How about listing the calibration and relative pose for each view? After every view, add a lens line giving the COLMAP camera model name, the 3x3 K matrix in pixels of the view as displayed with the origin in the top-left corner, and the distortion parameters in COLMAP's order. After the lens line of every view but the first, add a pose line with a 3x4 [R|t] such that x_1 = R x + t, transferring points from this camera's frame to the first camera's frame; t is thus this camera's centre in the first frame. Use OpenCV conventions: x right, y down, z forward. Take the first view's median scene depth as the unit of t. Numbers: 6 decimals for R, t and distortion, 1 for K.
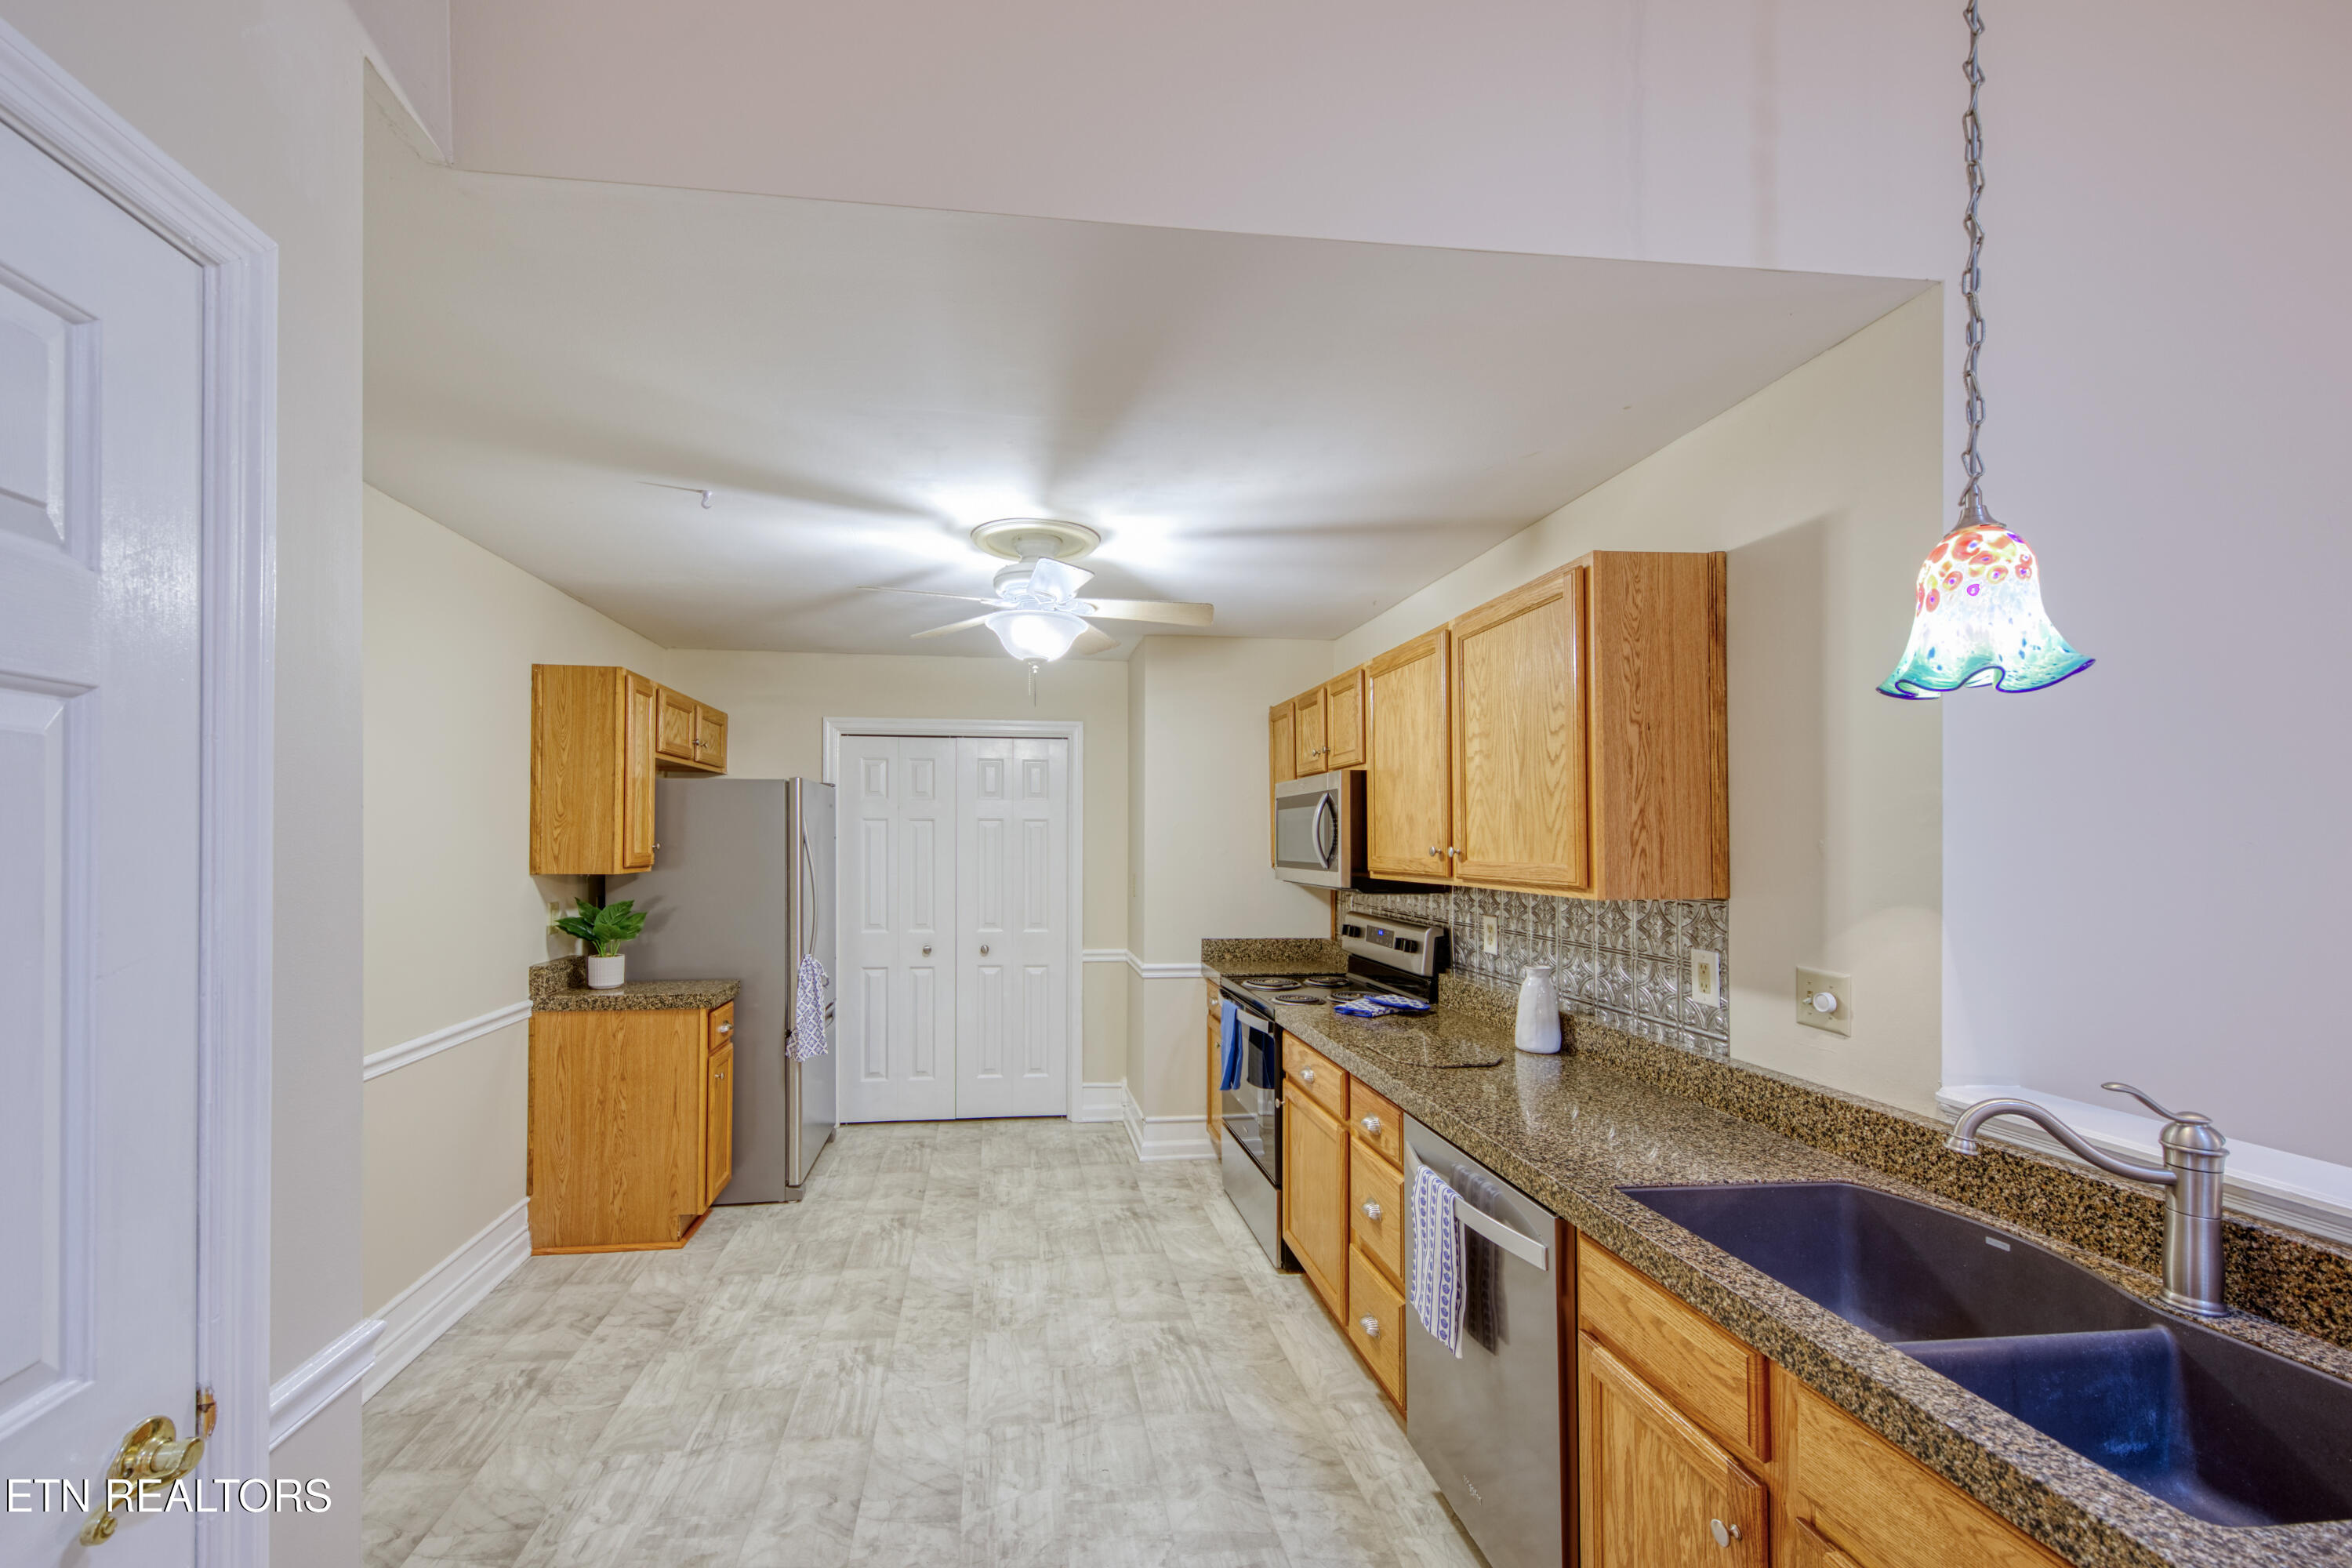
lens RADIAL K [[907.0, 0, 1084.2], [0, 907.0, 832.0], [0, 0, 1]] dist [-0.004056, -0.000056]
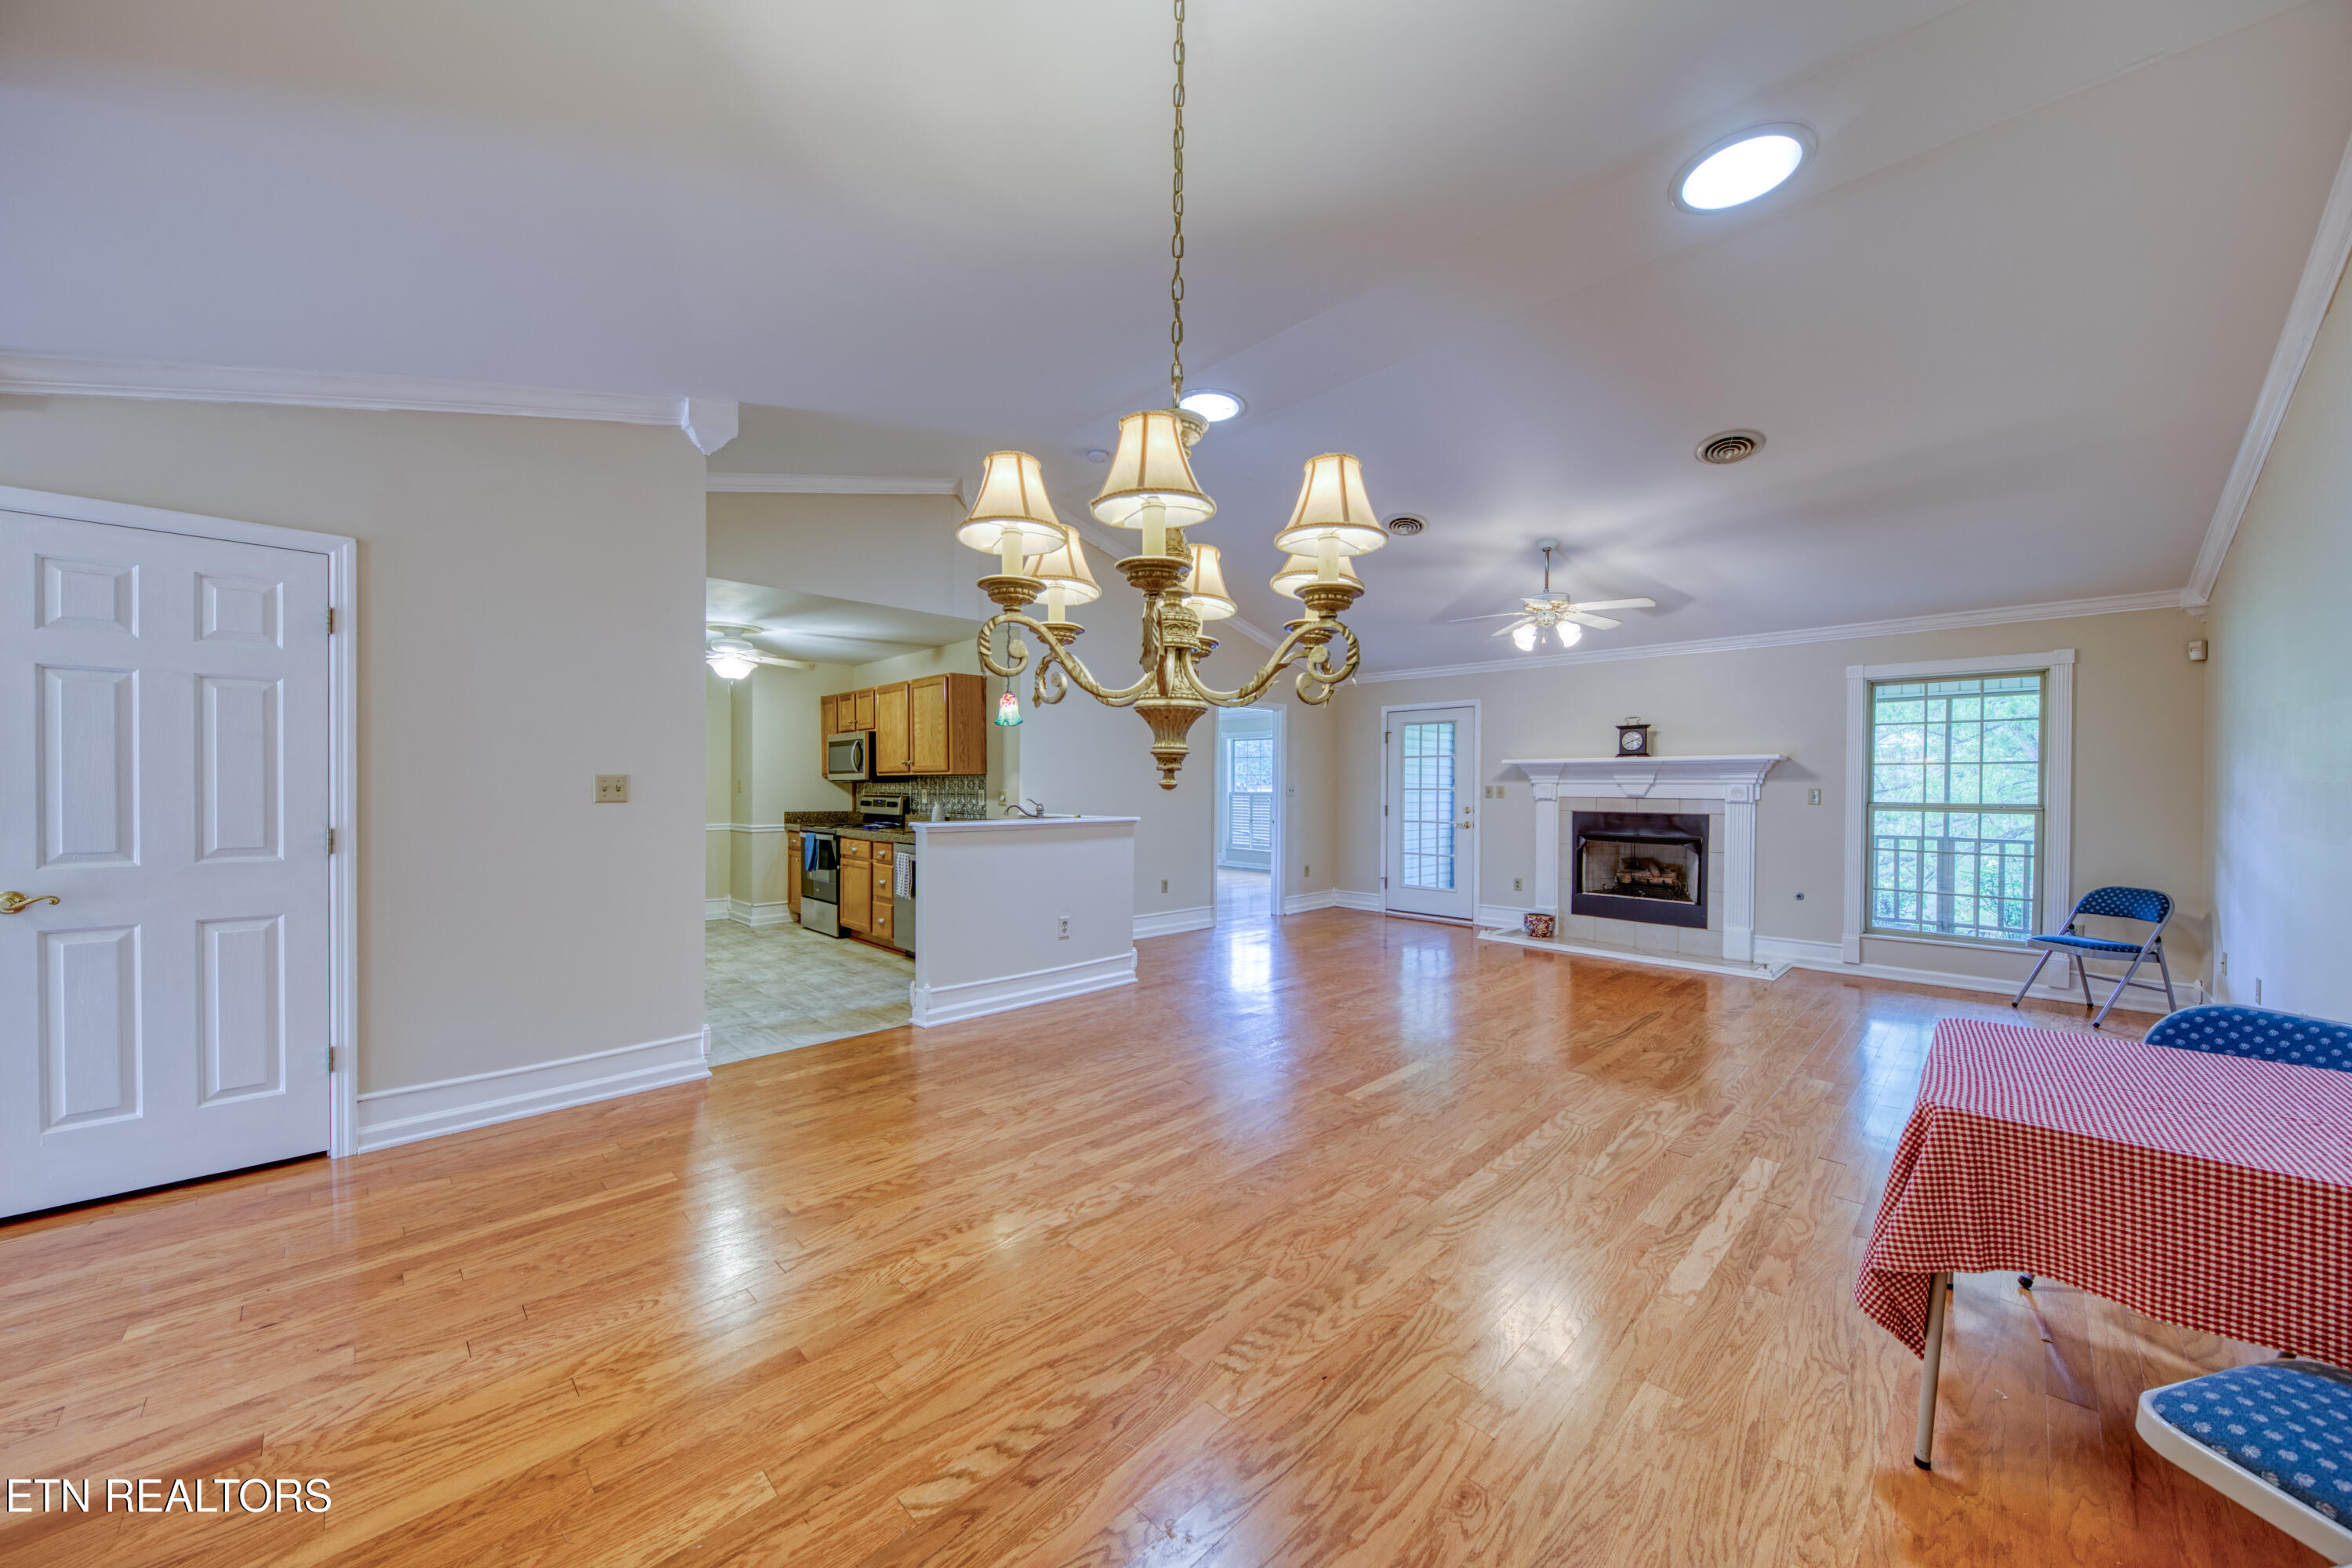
lens RADIAL K [[821.5, 0, 1185.6], [0, 821.5, 789.6], [0, 0, 1]] dist [-0.001665, -0.003176]
pose [[0.762203, -0.003629, 0.647328, -0.479224], [-0.008096, 0.999853, 0.015138, 0.048807], [-0.647288, -0.016779, 0.762061, -1.212206]]
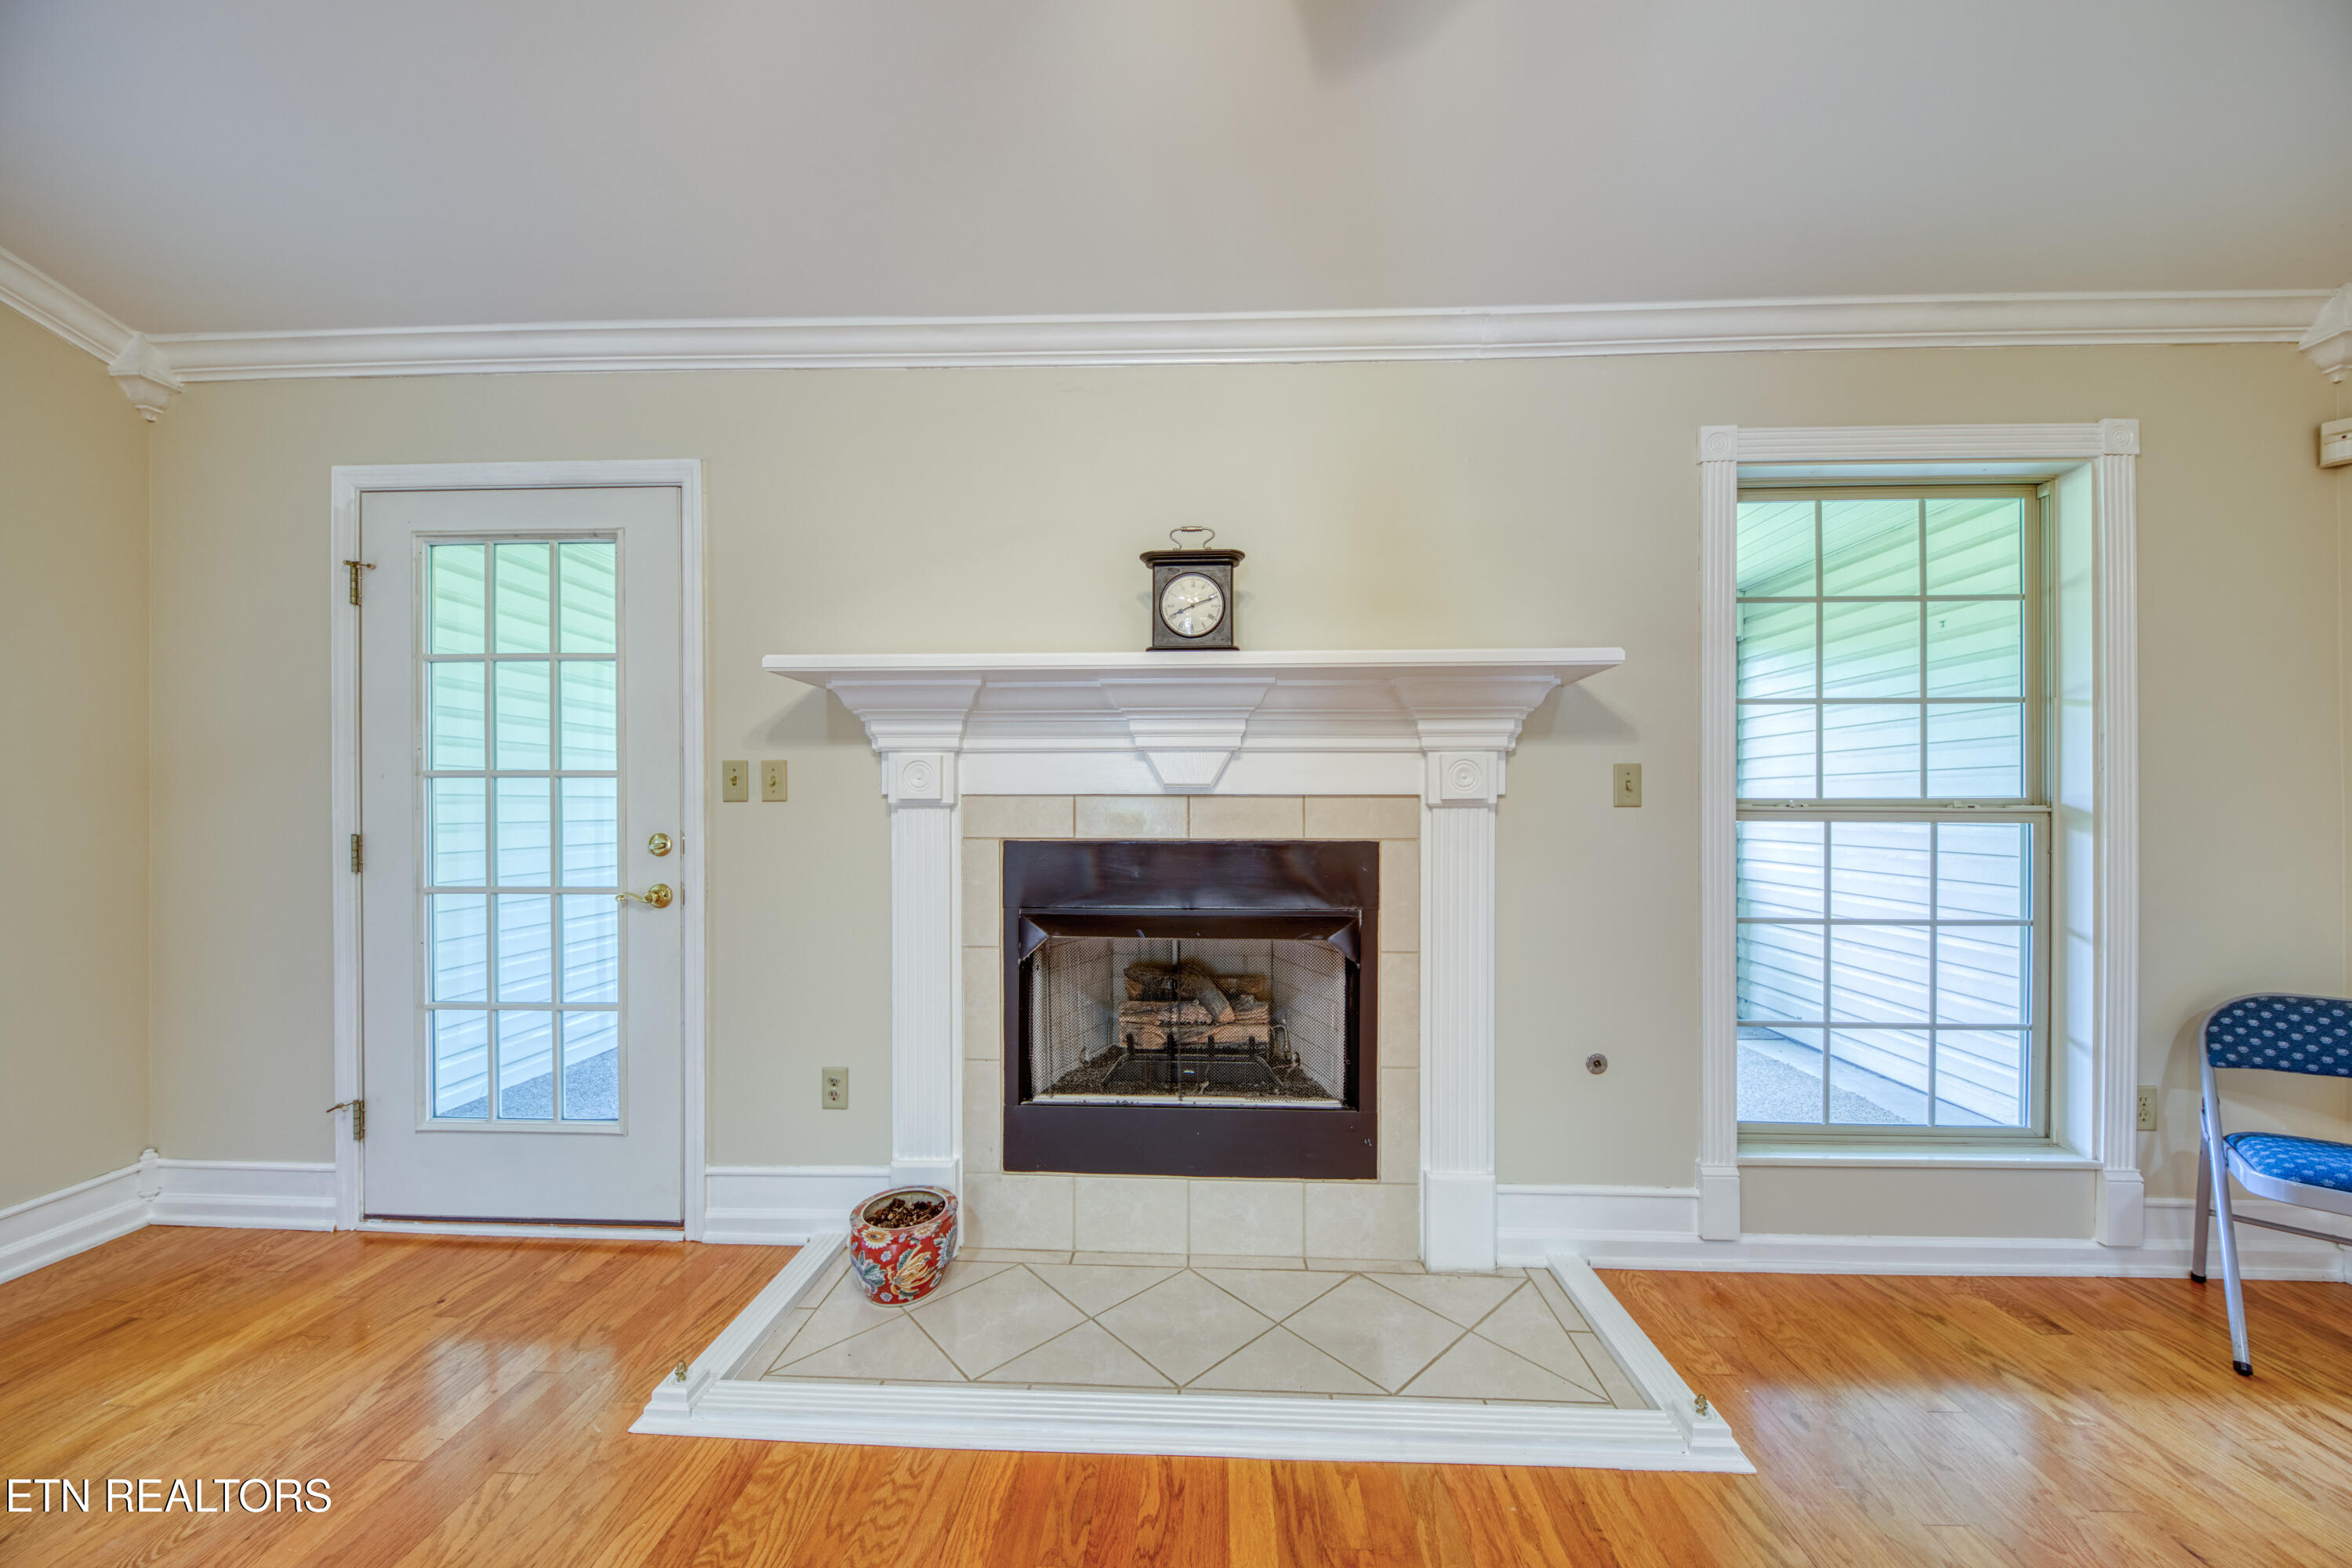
lens RADIAL K [[821.5, 0, 1174.4], [0, 821.5, 793.6], [0, 0, 1]] dist [-0.001665, -0.003176]
pose [[0.147200, 0.003760, 0.989100, 1.093494], [-0.008934, 0.999957, -0.002472, 0.093761], [-0.989066, -0.008473, 0.147228, -0.442827]]
